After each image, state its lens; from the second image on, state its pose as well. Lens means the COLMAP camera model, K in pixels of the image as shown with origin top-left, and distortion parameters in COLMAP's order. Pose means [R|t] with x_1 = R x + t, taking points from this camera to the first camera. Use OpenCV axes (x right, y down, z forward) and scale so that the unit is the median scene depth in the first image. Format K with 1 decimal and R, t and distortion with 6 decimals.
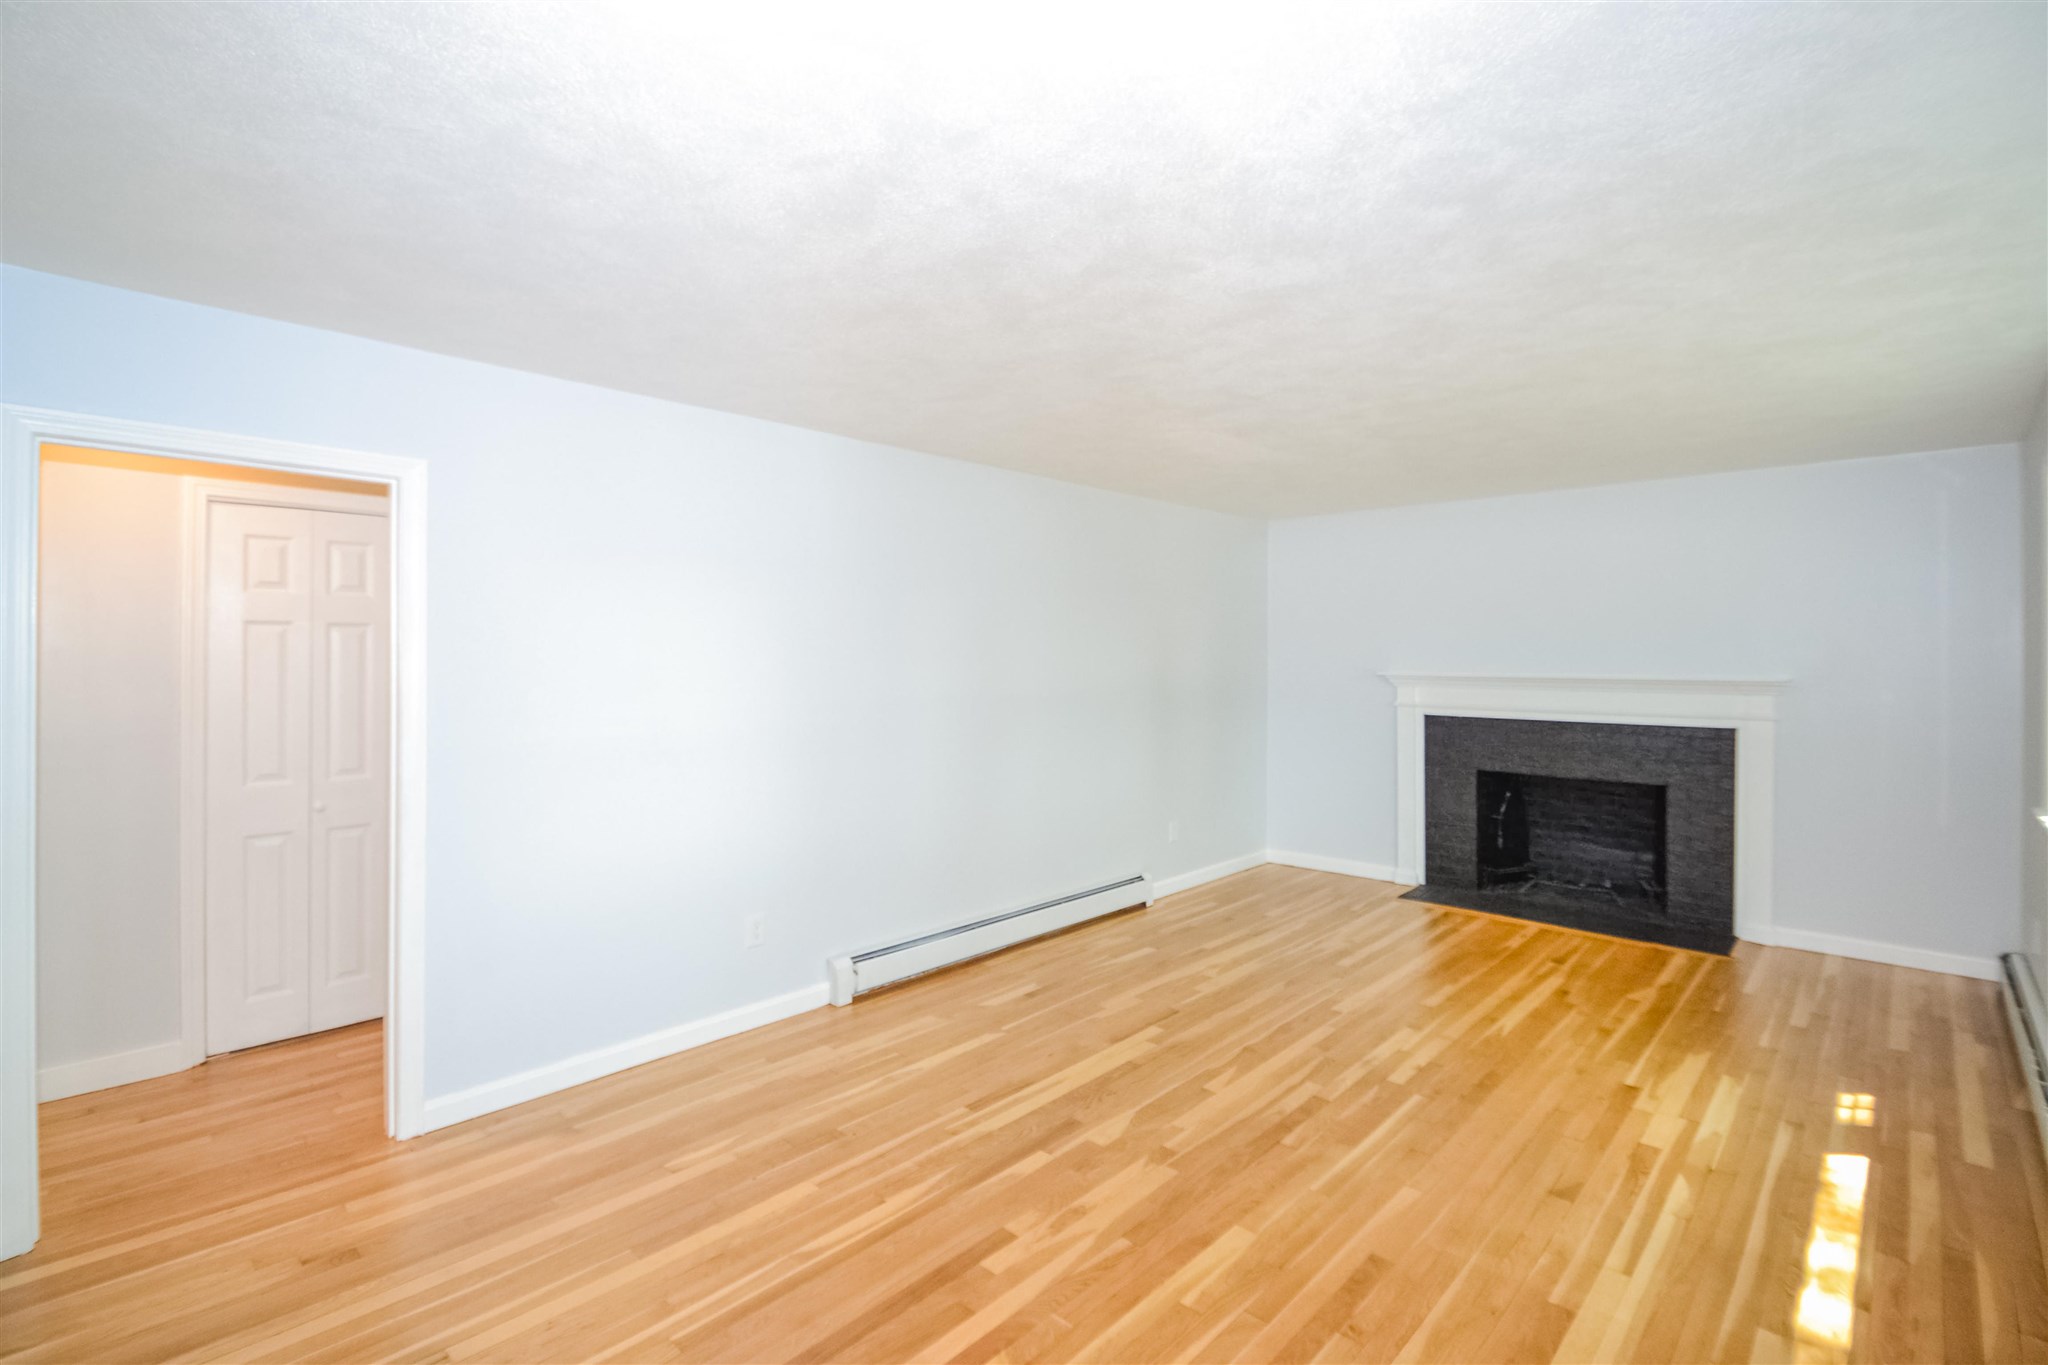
lens RADIAL K [[944.0, 0, 971.5], [0, 944.0, 649.8], [0, 0, 1]] dist [0.013677, -0.014097]
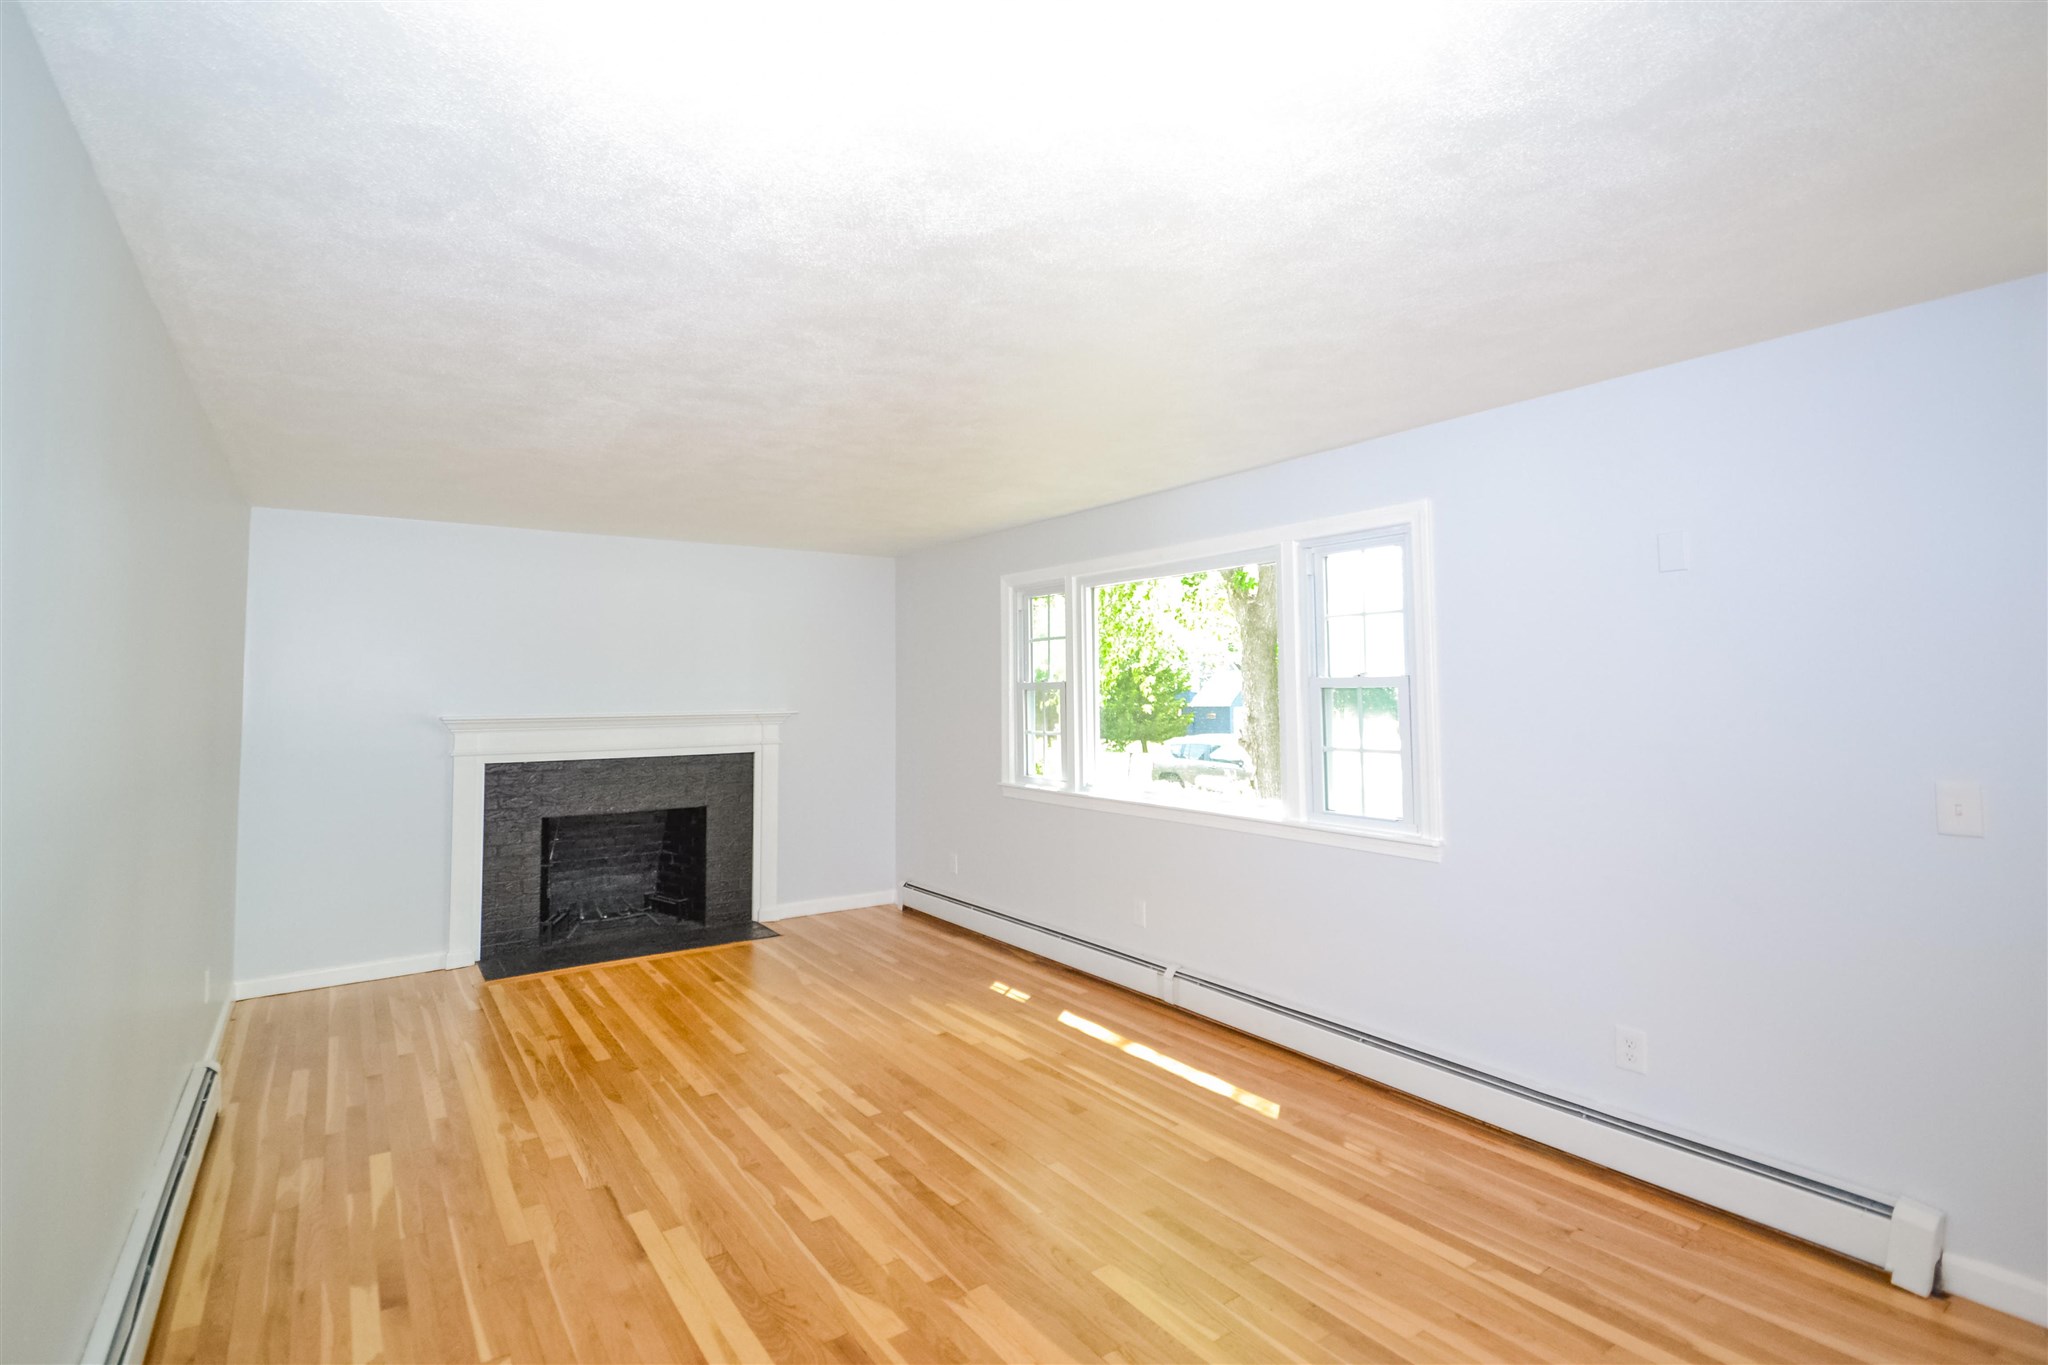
lens RADIAL K [[947.5, 0, 998.4], [0, 947.5, 648.1], [0, 0, 1]] dist [0.022234, -0.025640]
pose [[0.186941, 0.044180, 0.981377, -0.526070], [0.002047, 0.998969, -0.045362, 0.005218], [-0.982369, 0.010489, 0.186658, 0.649414]]
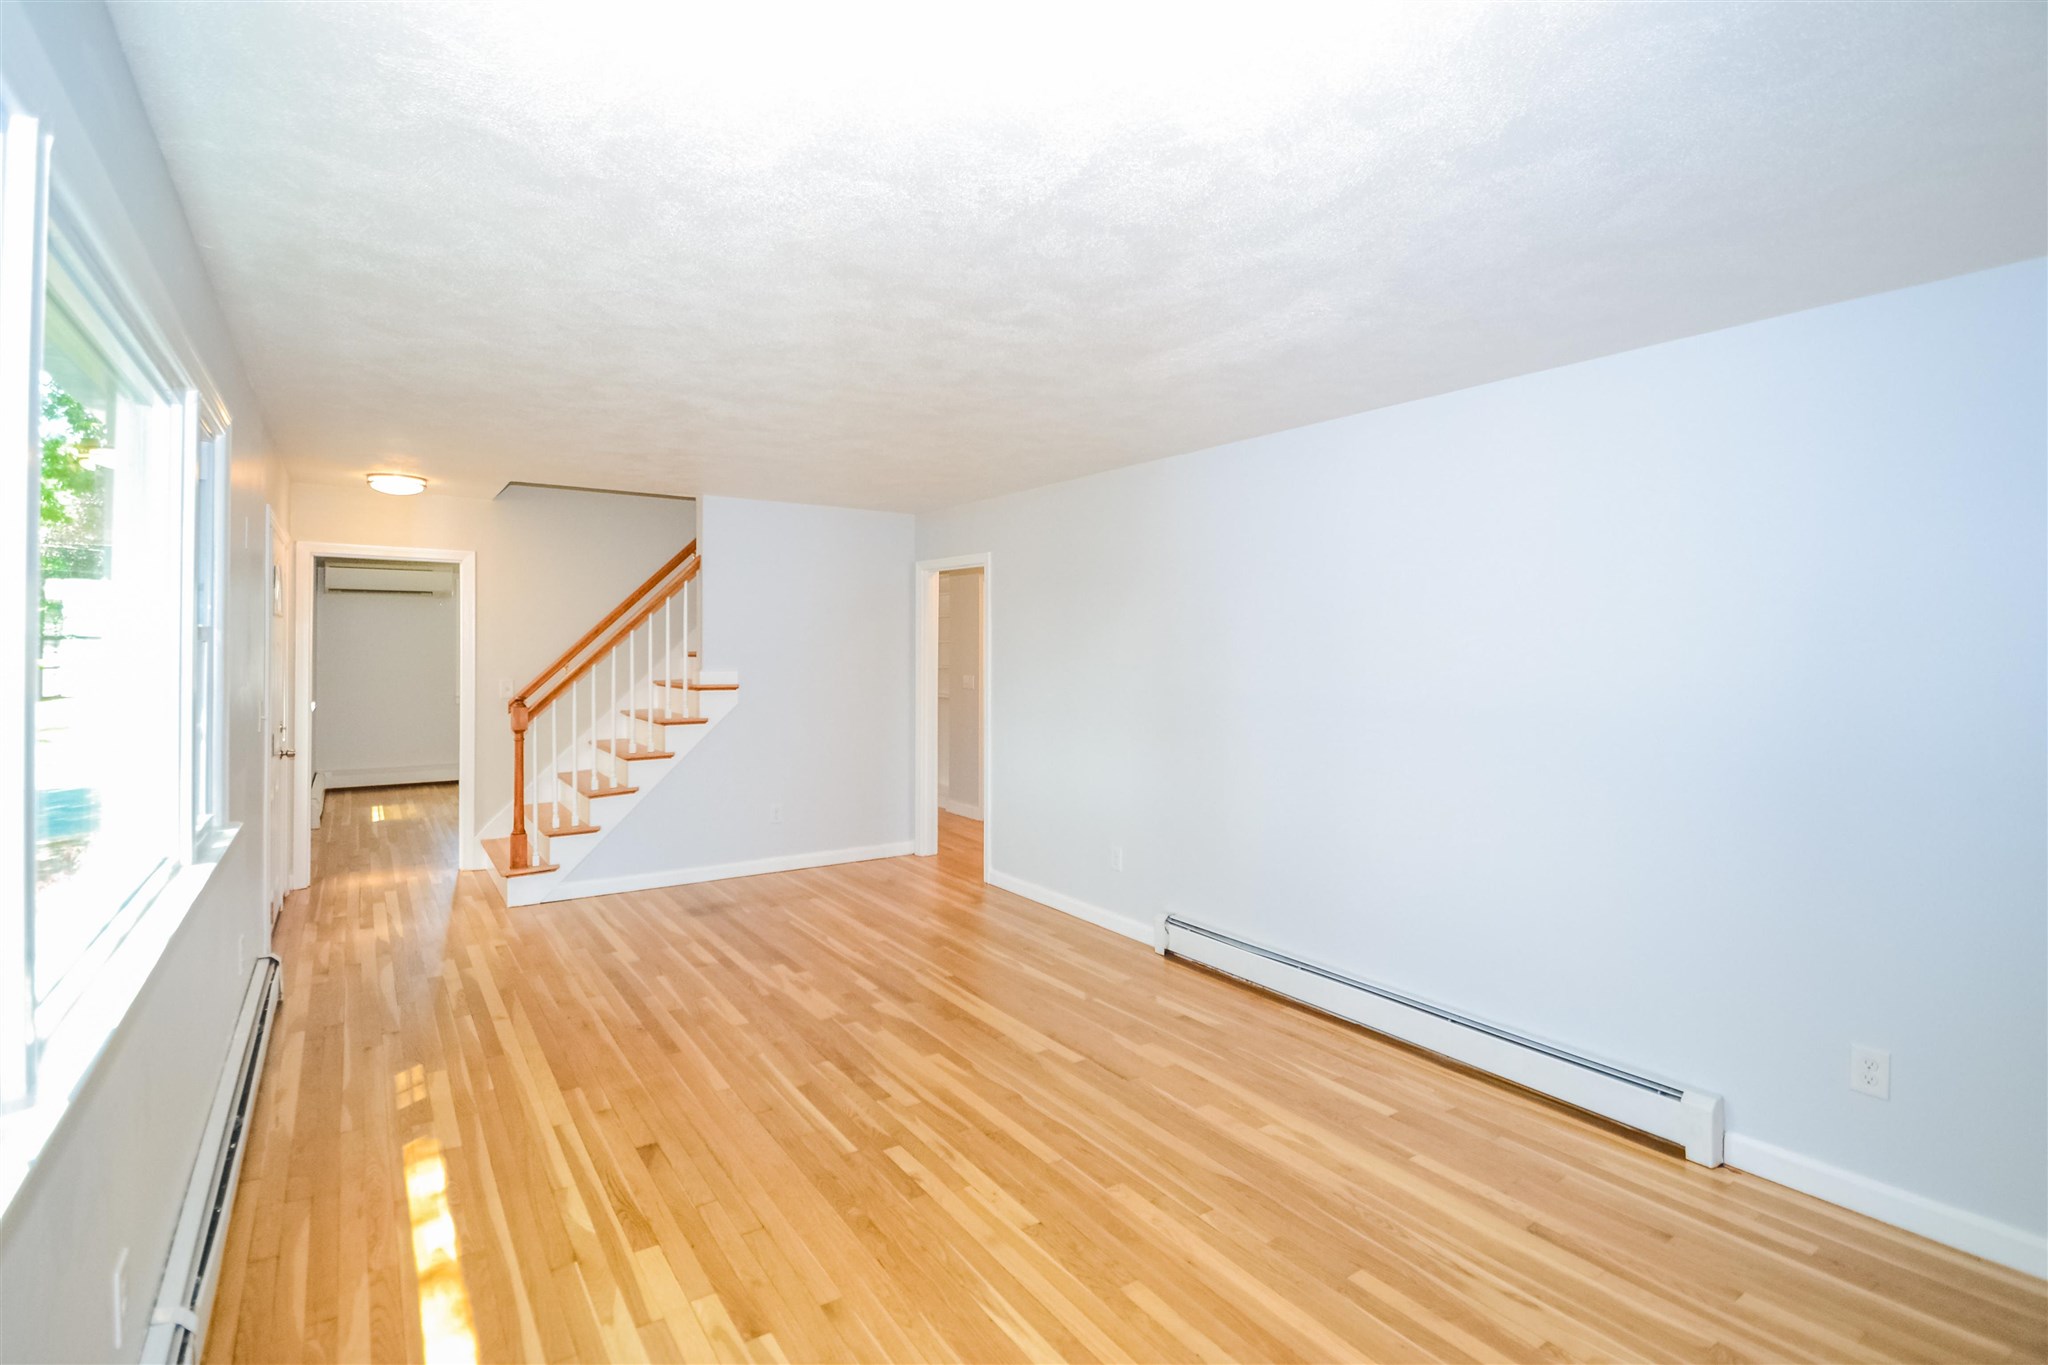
lens RADIAL K [[947.5, 0, 998.4], [0, 947.5, 648.1], [0, 0, 1]] dist [0.022234, -0.025640]
pose [[-0.195978, -0.005542, -0.980593, 1.216270], [-0.001913, 0.999984, -0.005270, 0.011723], [0.980606, 0.000843, -0.195986, 1.211321]]
